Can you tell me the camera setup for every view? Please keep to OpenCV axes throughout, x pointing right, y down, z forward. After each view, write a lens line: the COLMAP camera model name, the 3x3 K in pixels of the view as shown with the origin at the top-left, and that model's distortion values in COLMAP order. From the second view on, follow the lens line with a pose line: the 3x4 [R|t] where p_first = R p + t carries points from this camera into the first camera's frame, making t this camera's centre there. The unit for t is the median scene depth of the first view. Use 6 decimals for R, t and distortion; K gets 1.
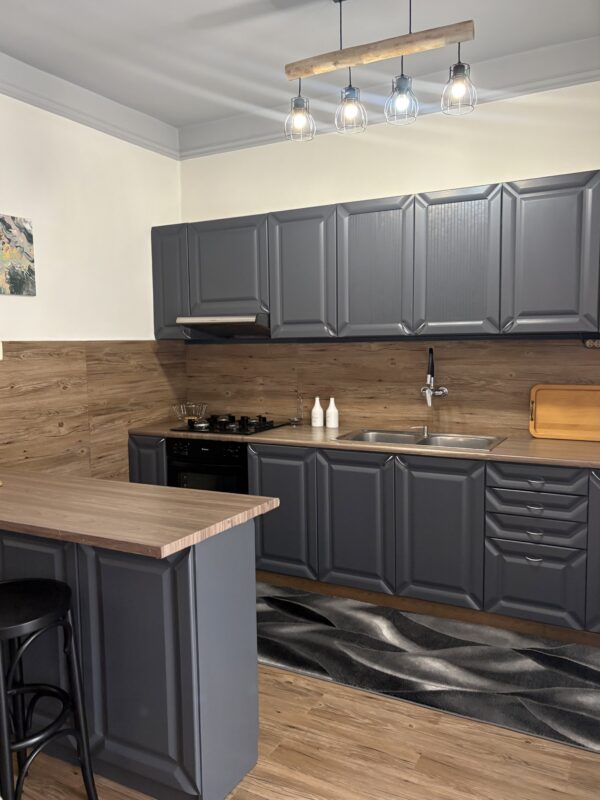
lens RADIAL K [[616.1, 0, 300.0], [0, 616.1, 400.0], [0, 0, 1]] dist [0.032649, -0.040419]
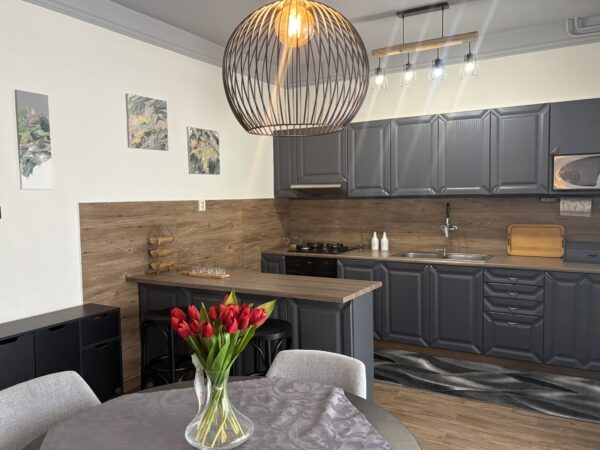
lens RADIAL K [[462.1, 0, 298.8], [0, 462.1, 223.6], [0, 0, 1]] dist [0.032649, -0.040419]
pose [[0.998969, -0.001907, -0.045366, -0.146964], [0.000586, 0.999576, -0.029098, 0.011282], [0.045402, 0.029041, 0.998547, -0.307584]]
